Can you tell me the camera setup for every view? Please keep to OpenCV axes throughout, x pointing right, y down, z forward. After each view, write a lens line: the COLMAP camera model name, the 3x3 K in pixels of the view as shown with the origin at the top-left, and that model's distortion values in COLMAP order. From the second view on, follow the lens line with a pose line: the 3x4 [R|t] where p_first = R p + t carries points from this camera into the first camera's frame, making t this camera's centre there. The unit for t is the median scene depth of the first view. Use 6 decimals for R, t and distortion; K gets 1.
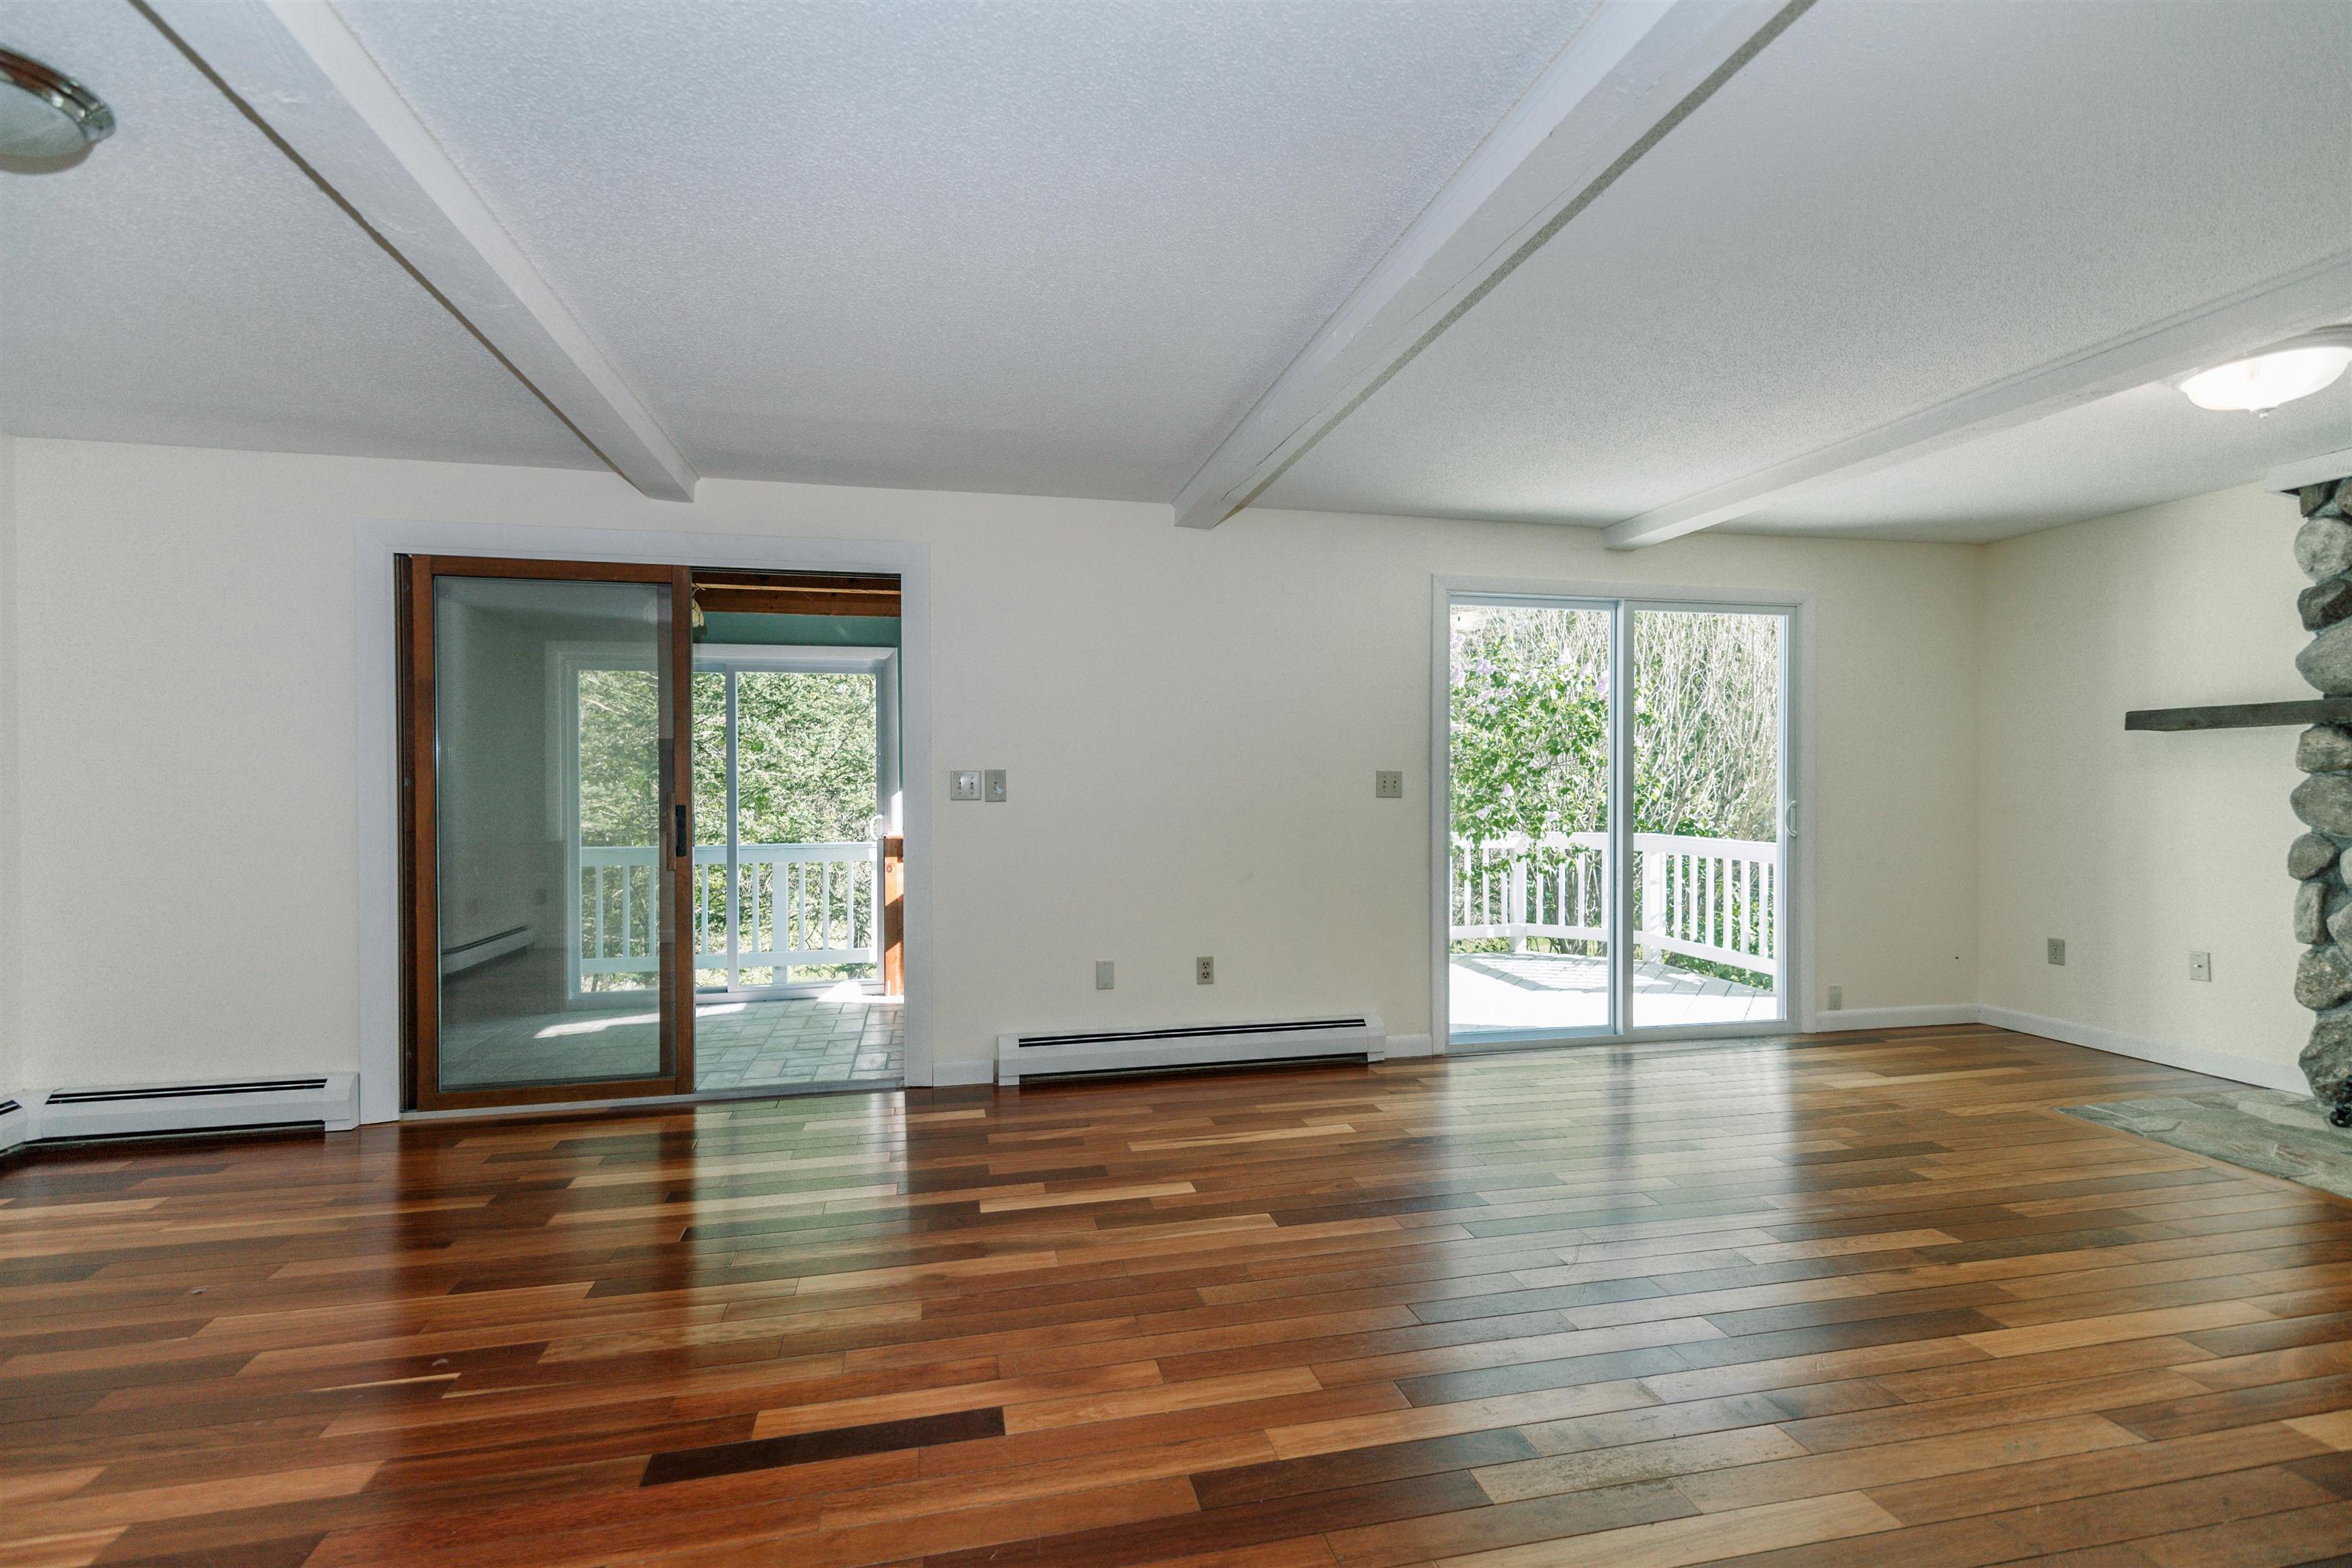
lens RADIAL K [[1055.3, 0, 1166.0], [0, 1055.3, 792.7], [0, 0, 1]] dist [0.015666, -0.000594]
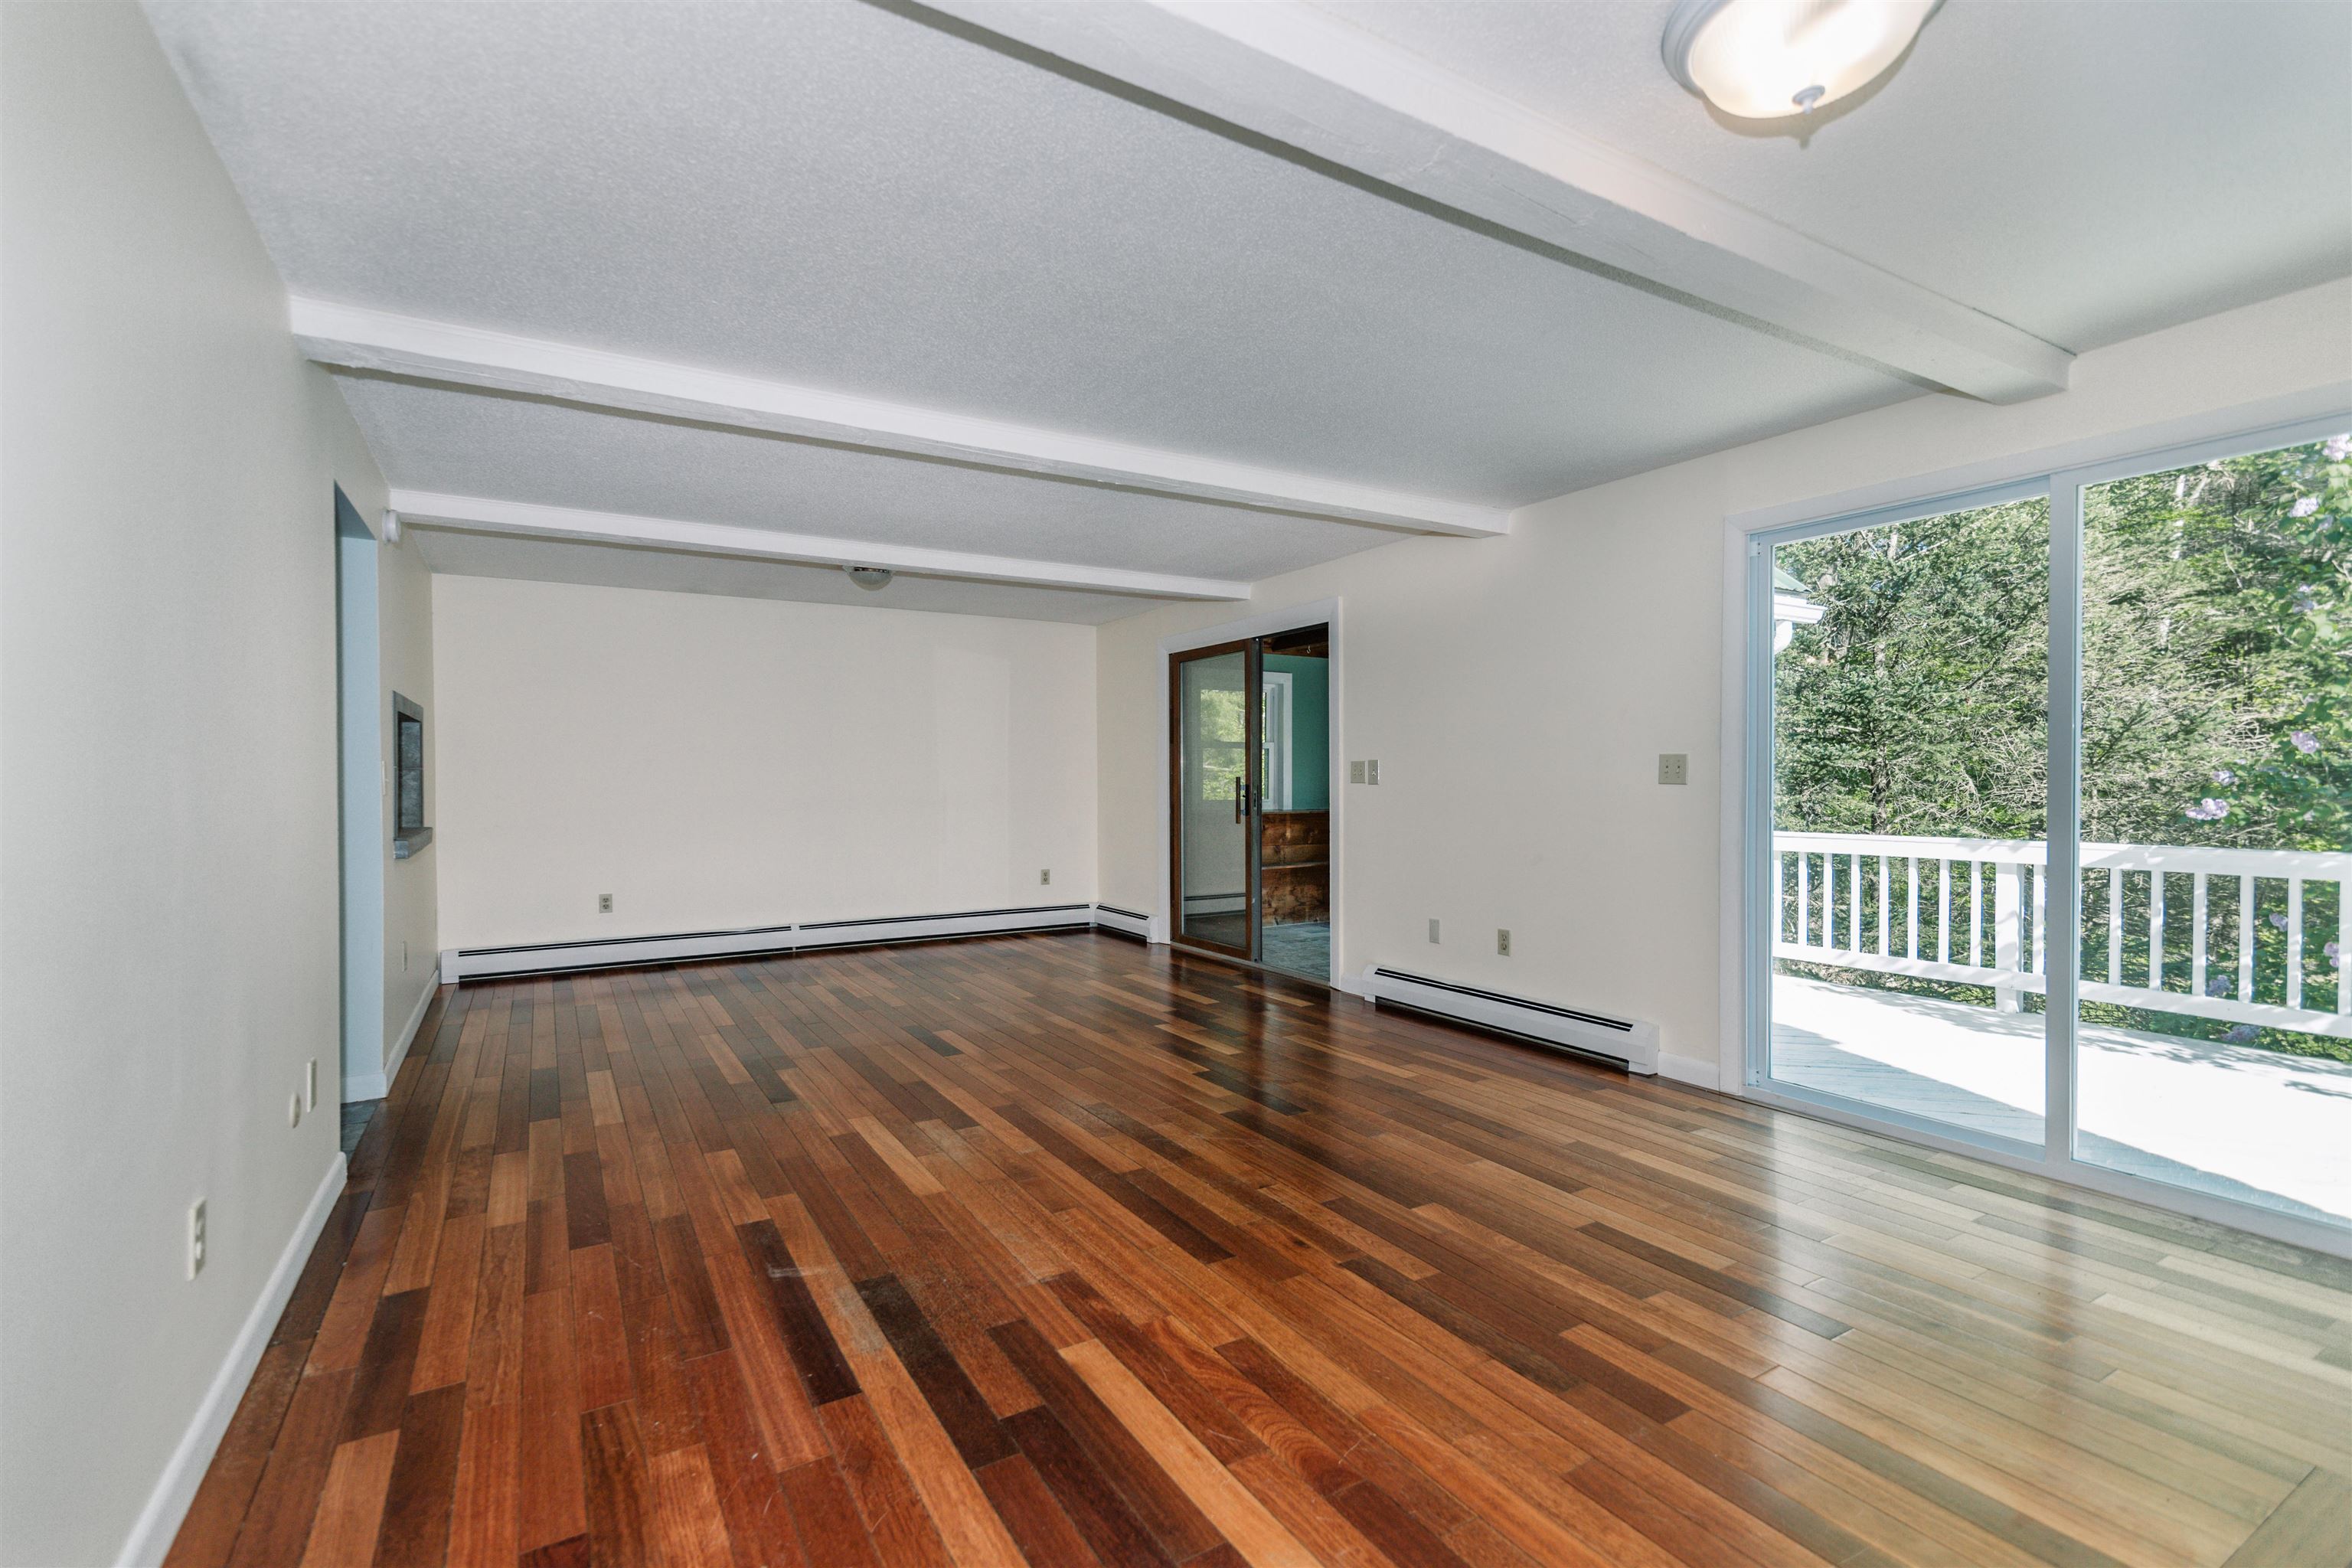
lens RADIAL K [[1055.3, 0, 1166.0], [0, 1055.3, 792.7], [0, 0, 1]] dist [0.015666, -0.000594]
pose [[0.310607, 0.014216, -0.950432, 1.120433], [-0.009202, 0.999886, 0.011949, 0.006474], [0.950494, 0.005035, 0.310703, 0.393291]]
